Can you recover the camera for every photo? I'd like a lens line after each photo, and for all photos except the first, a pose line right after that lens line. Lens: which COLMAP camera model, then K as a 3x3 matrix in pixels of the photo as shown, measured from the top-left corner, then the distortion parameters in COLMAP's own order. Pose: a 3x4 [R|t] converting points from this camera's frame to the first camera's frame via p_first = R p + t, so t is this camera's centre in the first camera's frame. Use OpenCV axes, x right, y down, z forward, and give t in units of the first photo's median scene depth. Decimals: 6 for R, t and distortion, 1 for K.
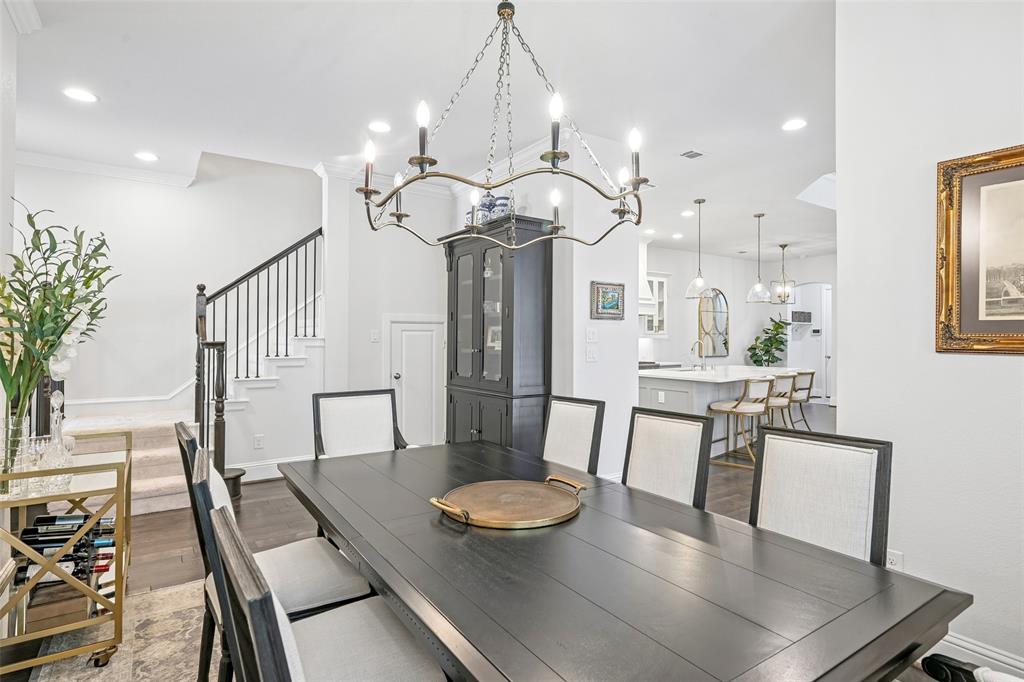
lens RADIAL K [[526.6, 0, 512.0], [0, 526.6, 341.0], [0, 0, 1]] dist [0.000137, -0.000018]
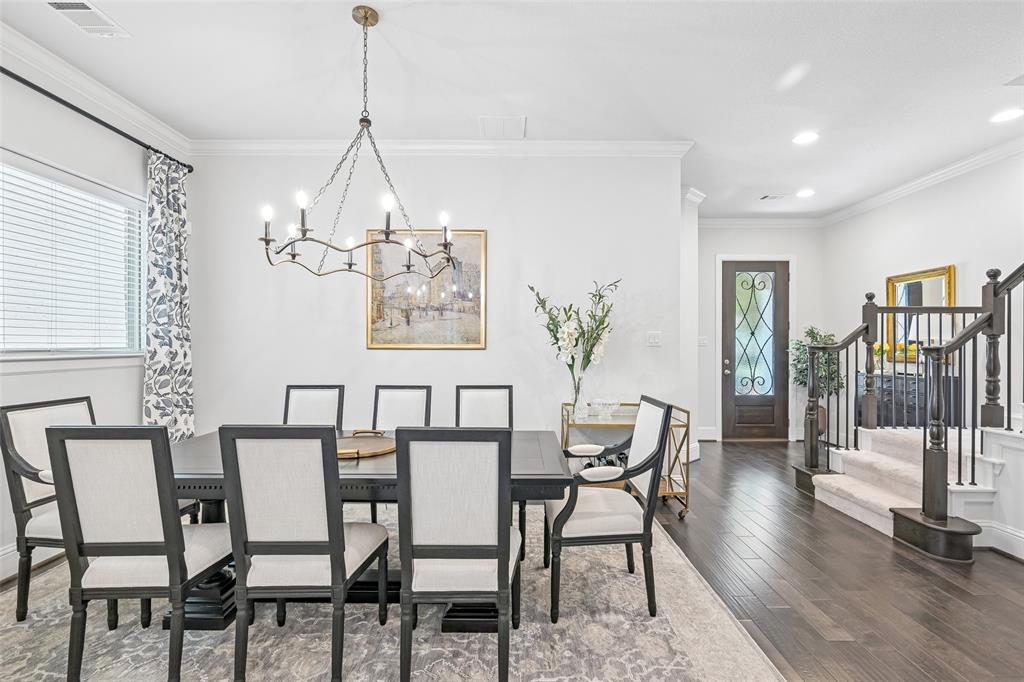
lens RADIAL K [[475.1, 0, 519.0], [0, 475.1, 341.9], [0, 0, 1]] dist [0.011884, 0.000313]
pose [[-0.557202, -0.009796, -0.830319, 0.147023], [-0.007125, 0.999950, -0.007016, 0.001507], [0.830346, 0.002007, -0.557244, 0.361965]]
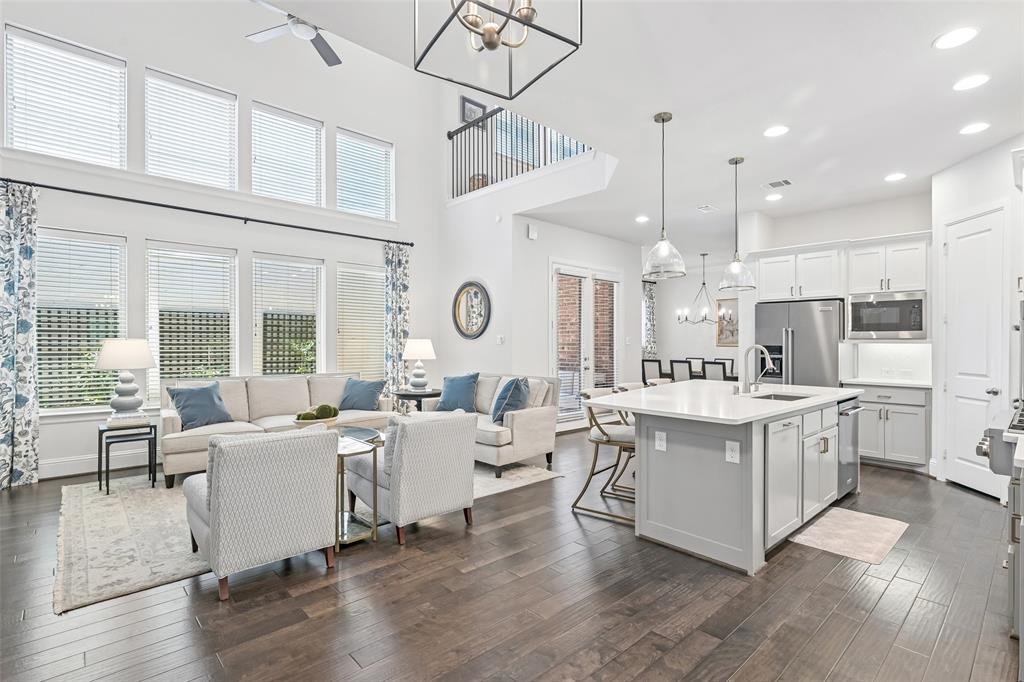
lens RADIAL K [[492.6, 0, 510.5], [0, 492.6, 338.1], [0, 0, 1]] dist [0.001973, -0.000479]
pose [[-0.988987, -0.009042, -0.147724, 0.466723], [-0.008364, 0.999951, -0.005209, -0.002319], [0.147764, -0.003916, -0.989015, 0.987116]]
